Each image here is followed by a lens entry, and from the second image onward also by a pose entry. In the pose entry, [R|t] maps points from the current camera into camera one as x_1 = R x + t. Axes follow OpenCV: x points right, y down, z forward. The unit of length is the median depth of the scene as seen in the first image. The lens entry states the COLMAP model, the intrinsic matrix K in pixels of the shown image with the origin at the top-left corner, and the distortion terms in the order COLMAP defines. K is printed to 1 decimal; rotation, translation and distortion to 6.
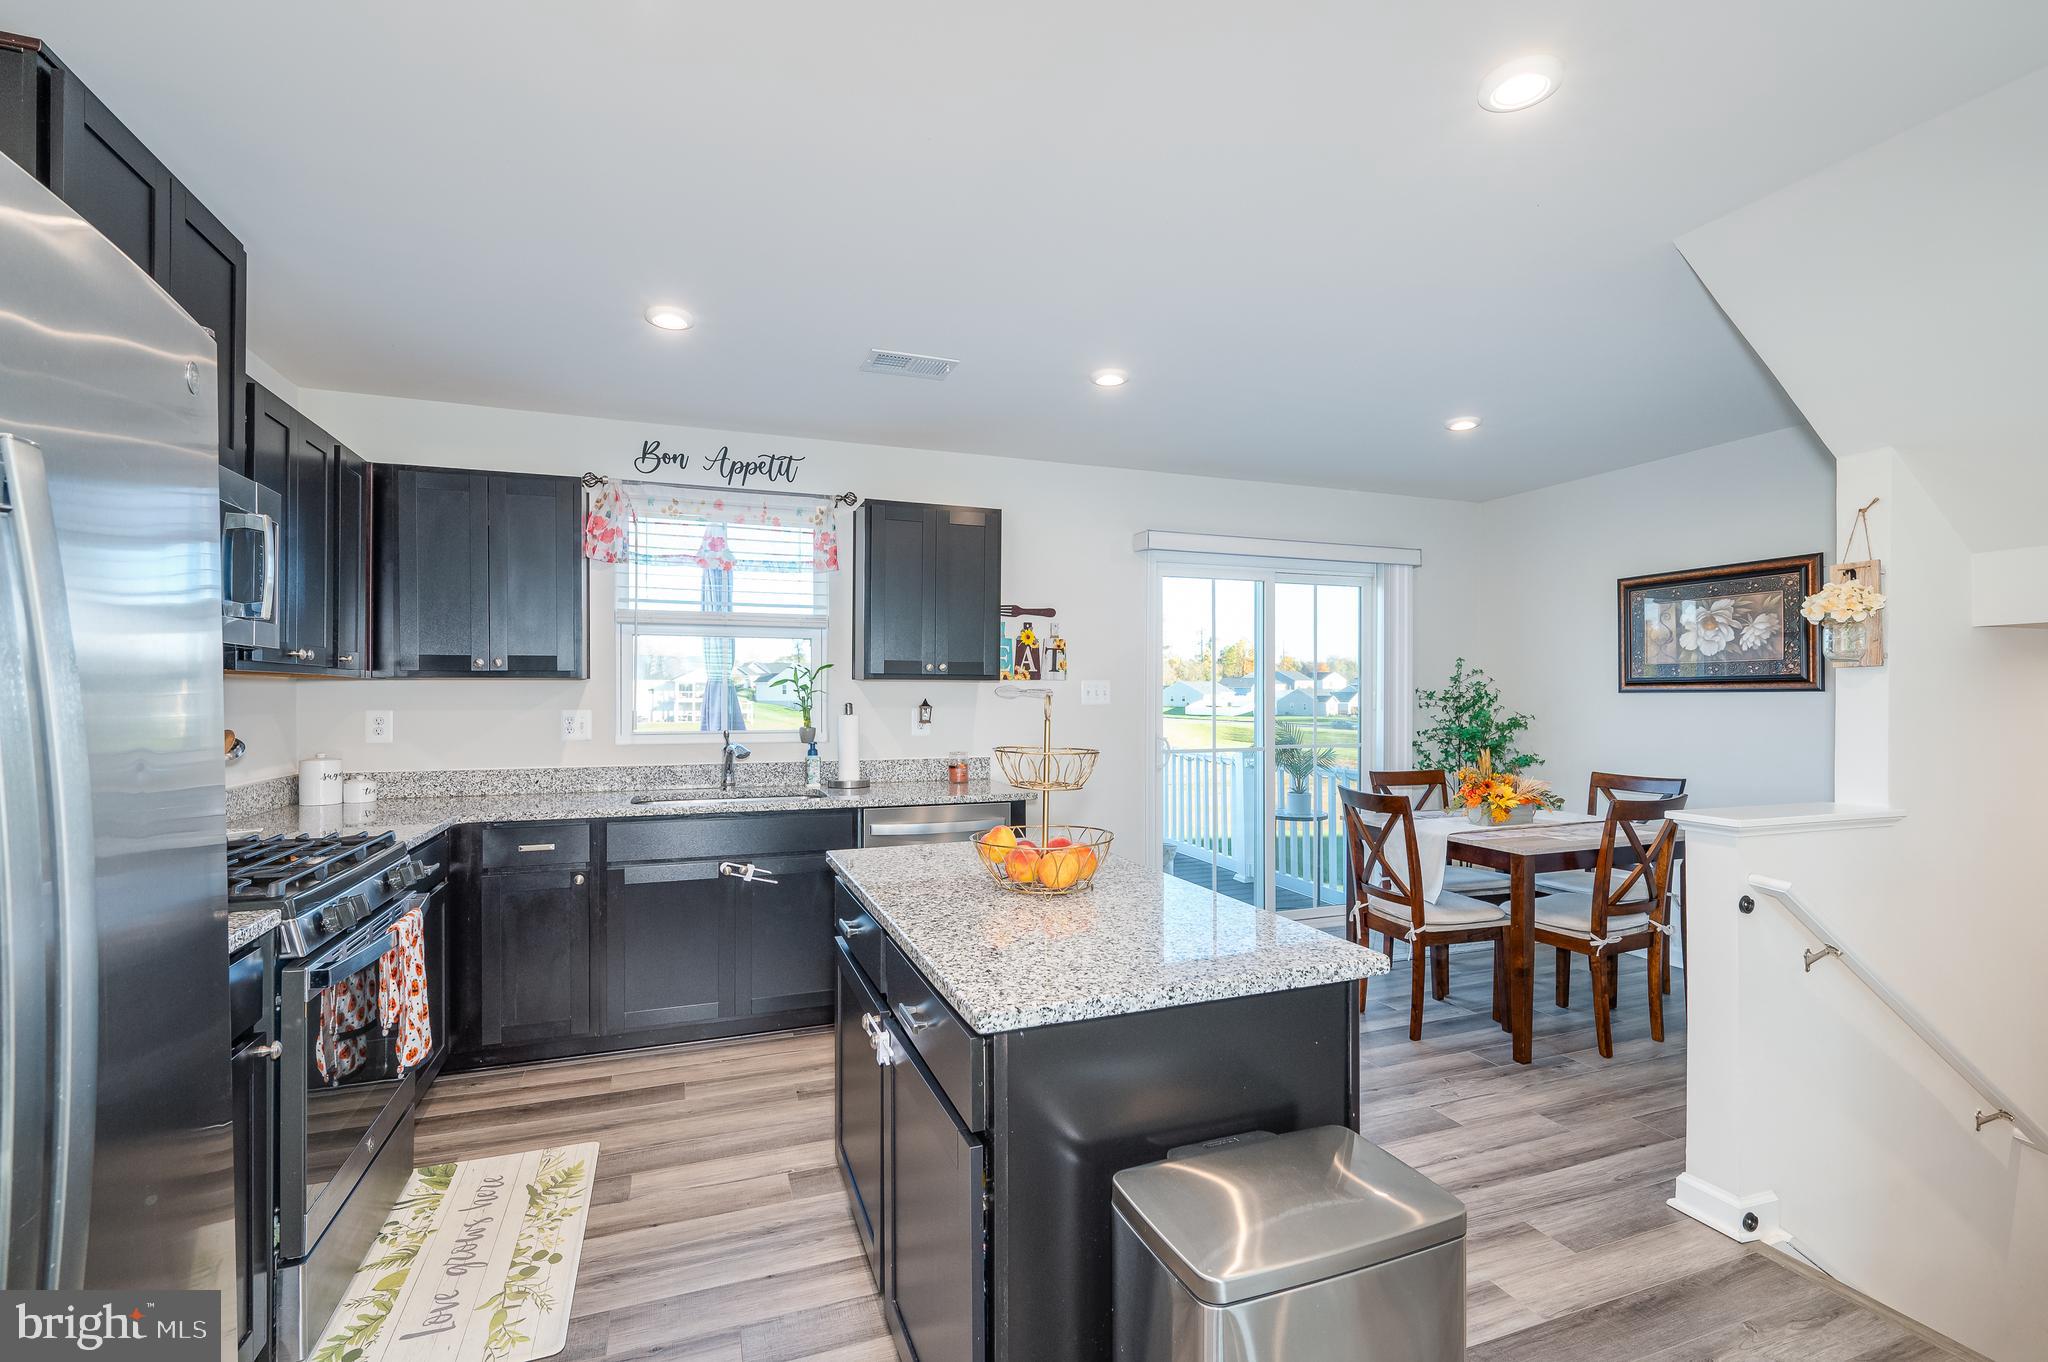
lens RADIAL K [[953.4, 0, 1043.0], [0, 953.4, 692.7], [0, 0, 1]] dist [-0.003489, 0.000106]
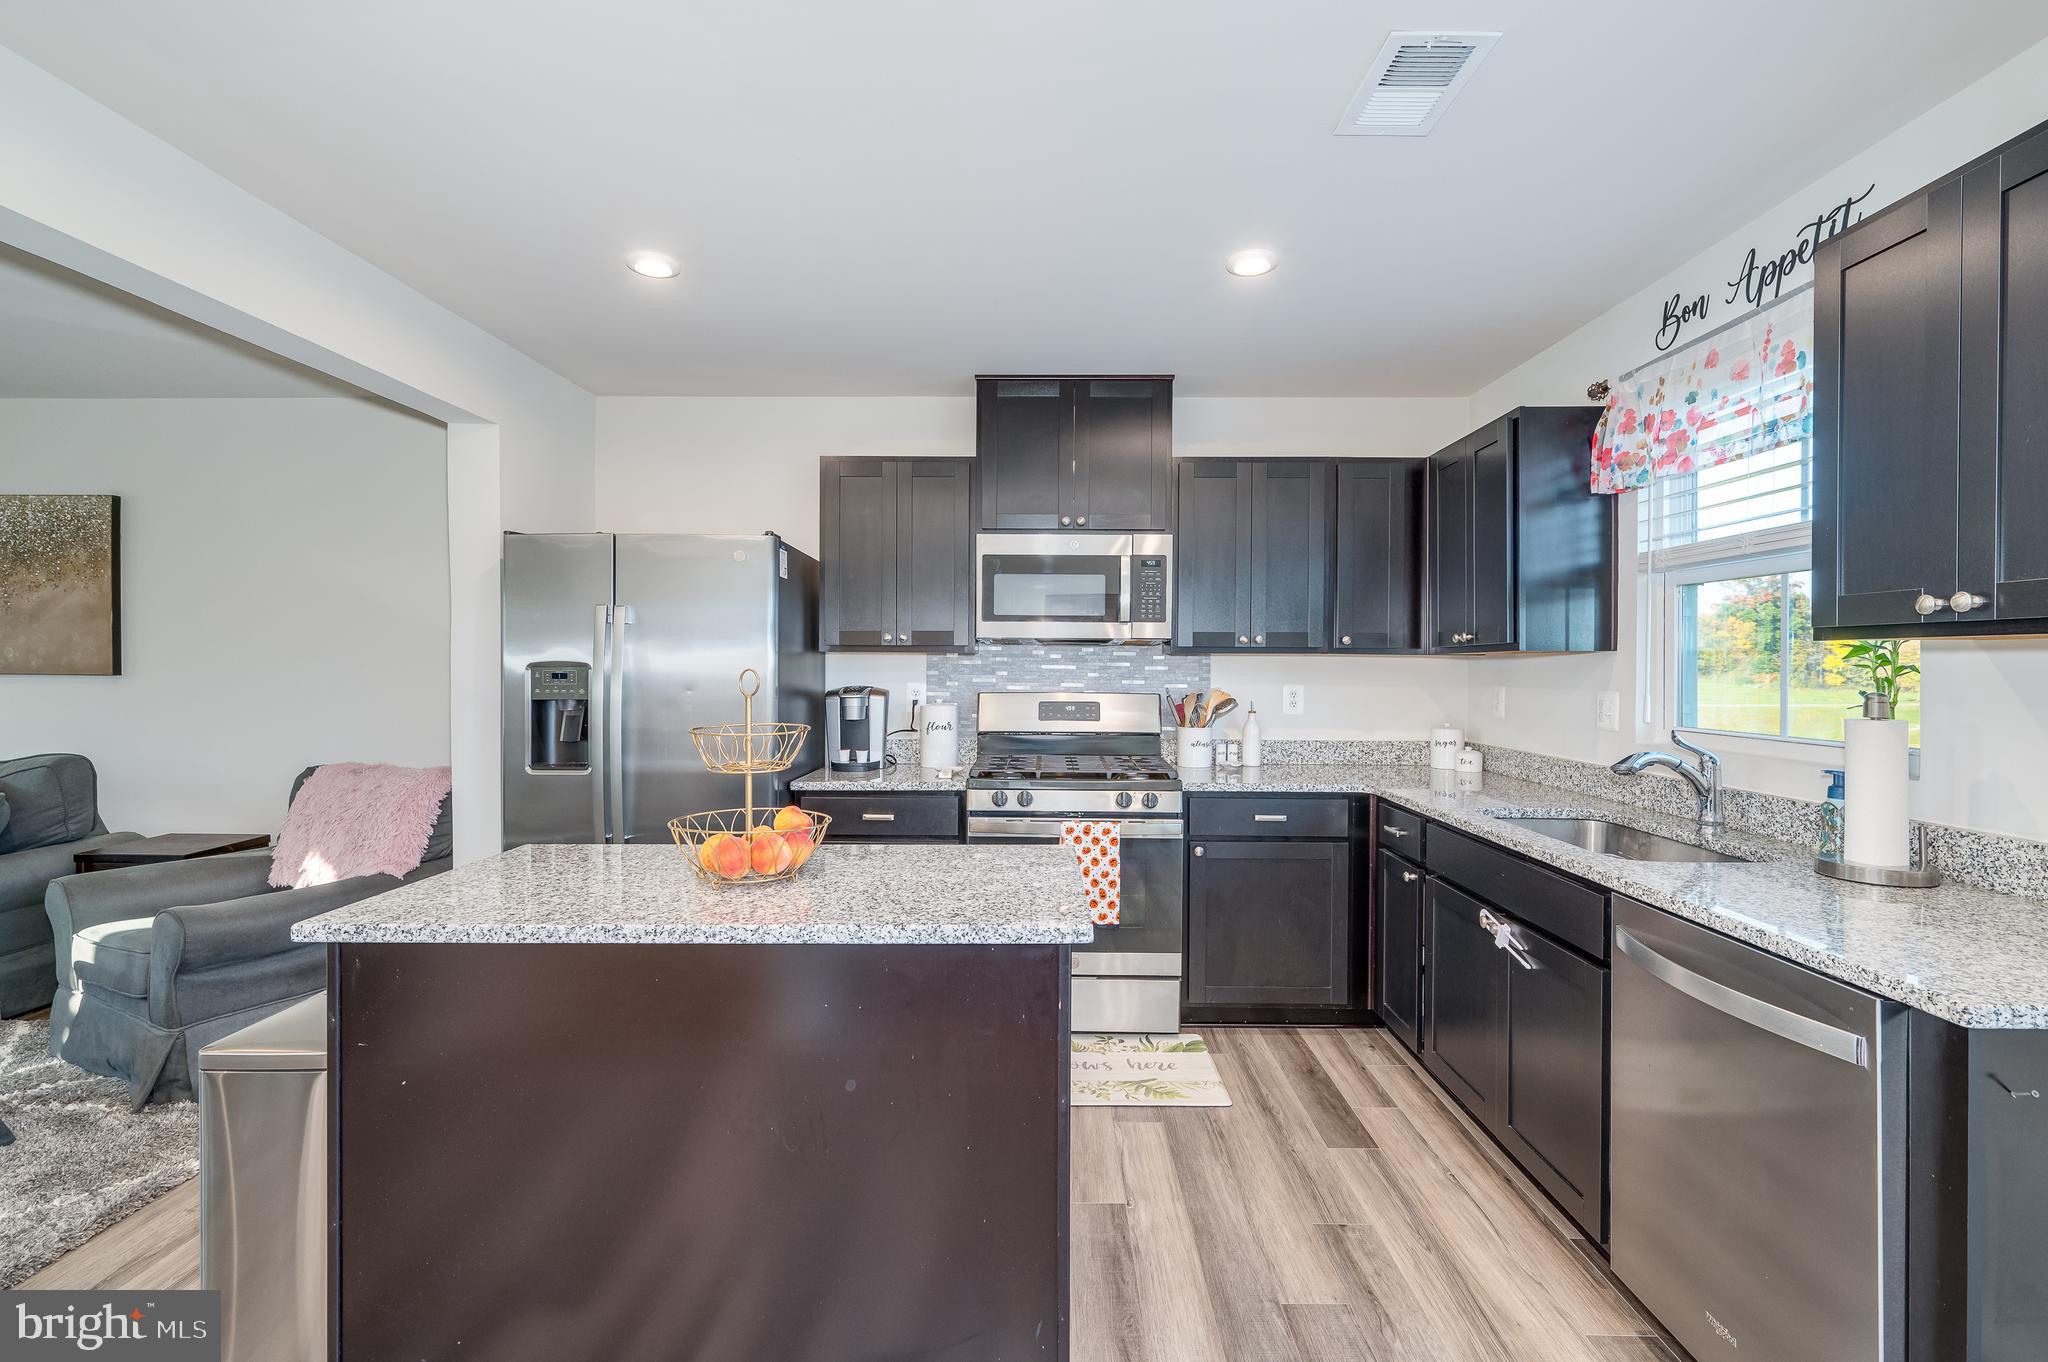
lens RADIAL K [[903.4, 0, 994.0], [0, 903.4, 671.7], [0, 0, 1]] dist [-0.002310, -0.000598]
pose [[-0.412128, 0.003882, -0.911118, 0.368357], [-0.002765, 0.999981, 0.005511, -0.000656], [0.911122, 0.004790, -0.412109, 0.818325]]
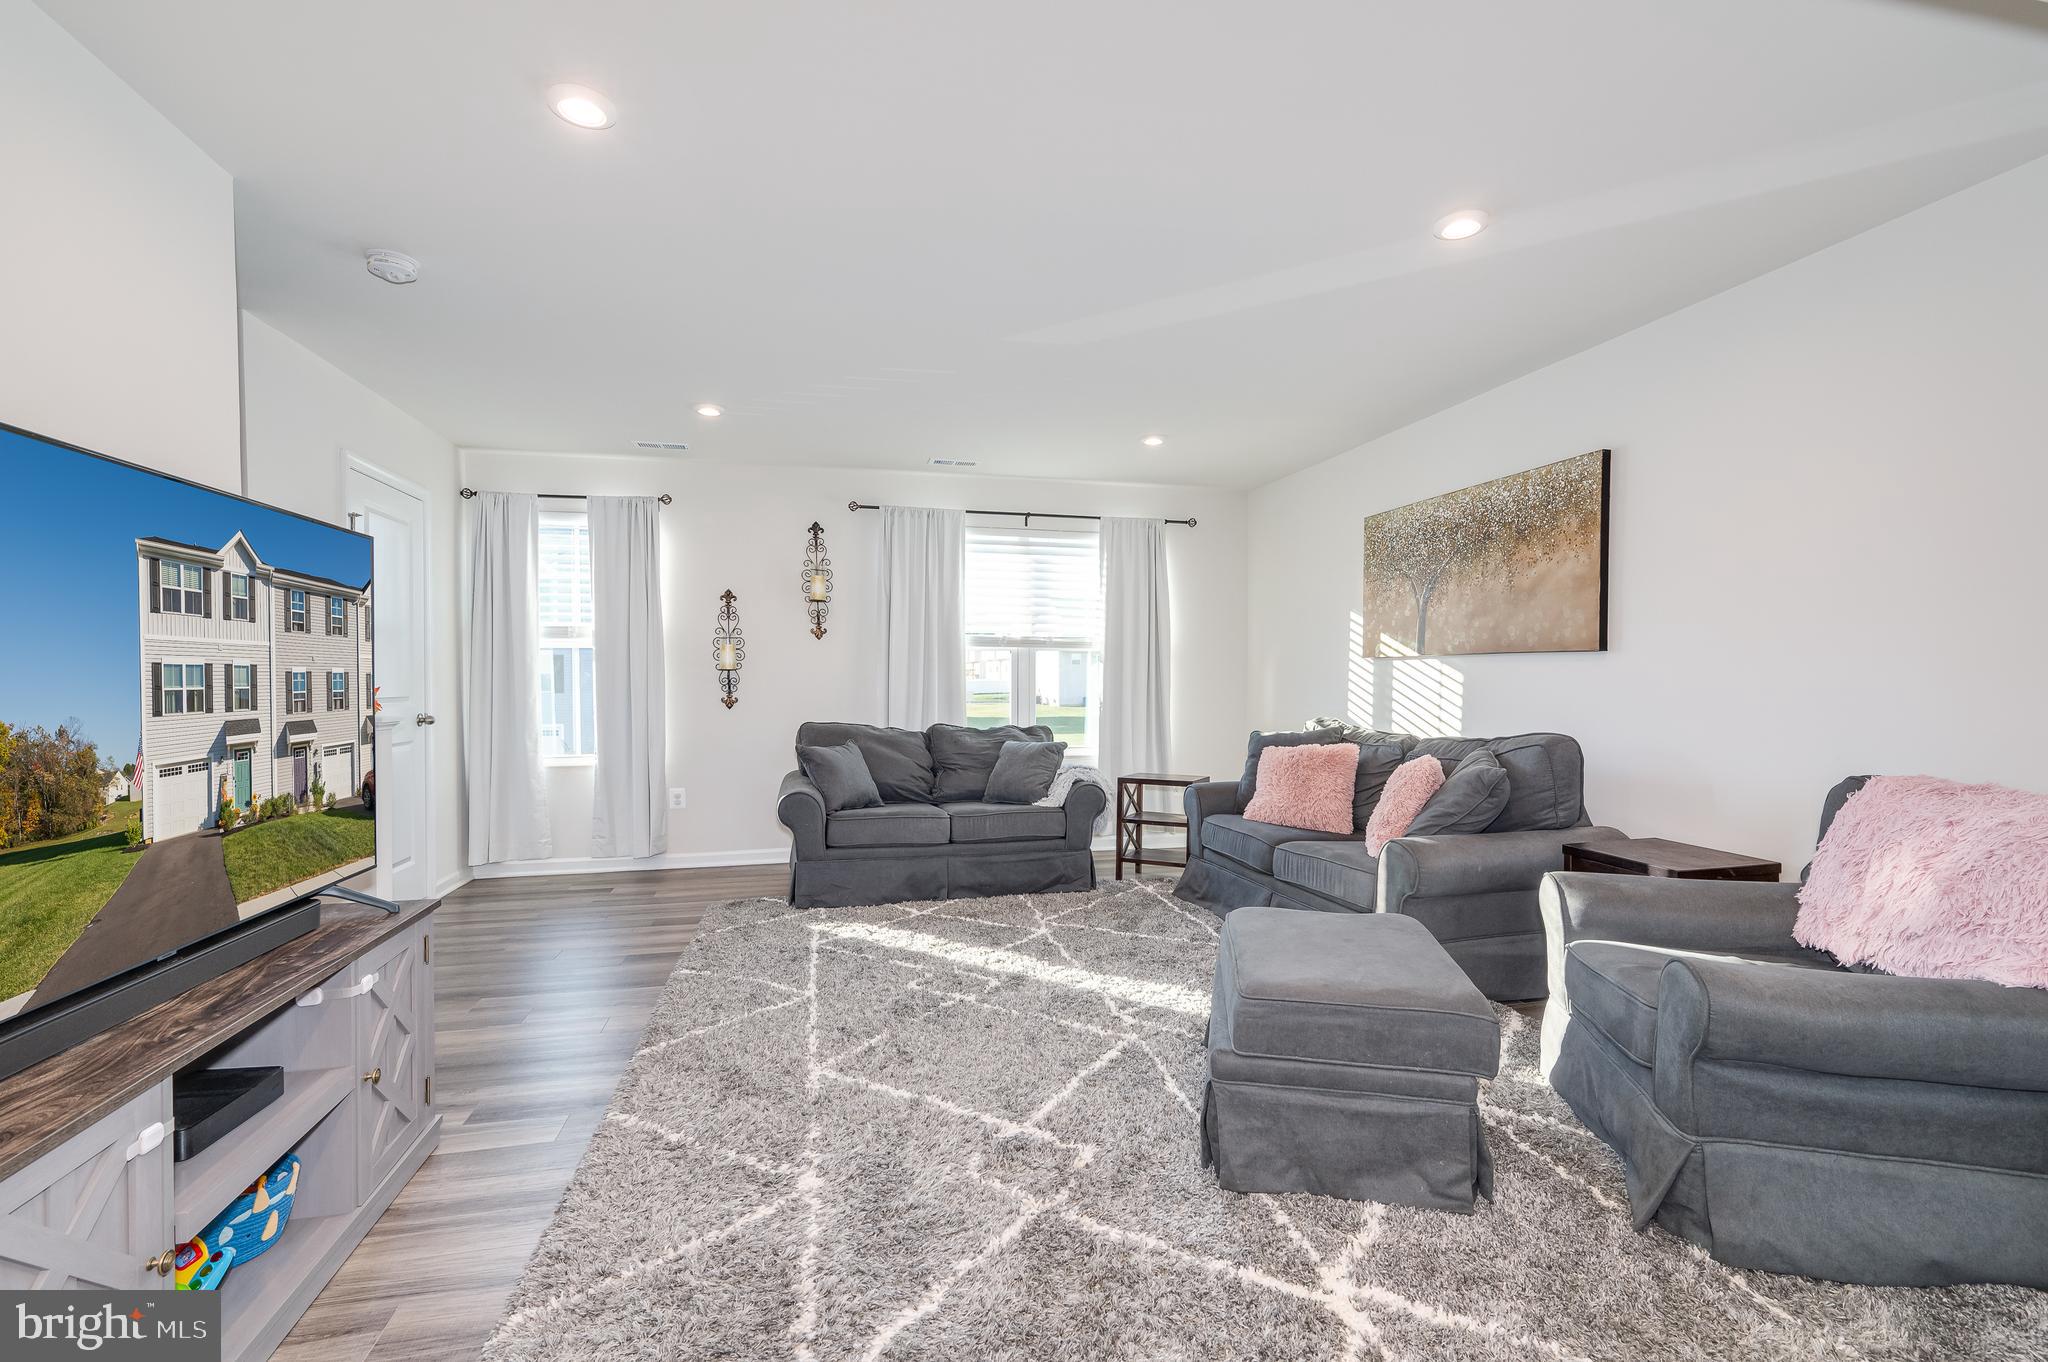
lens RADIAL K [[884.6, 0, 1086.0], [0, 884.6, 699.8], [0, 0, 1]] dist [0.019666, -0.015832]
pose [[-0.992577, -0.001165, 0.121616, 0.238609], [0.002888, 0.999446, 0.033144, 0.038855], [-0.121587, 0.033249, -0.992024, 0.395694]]
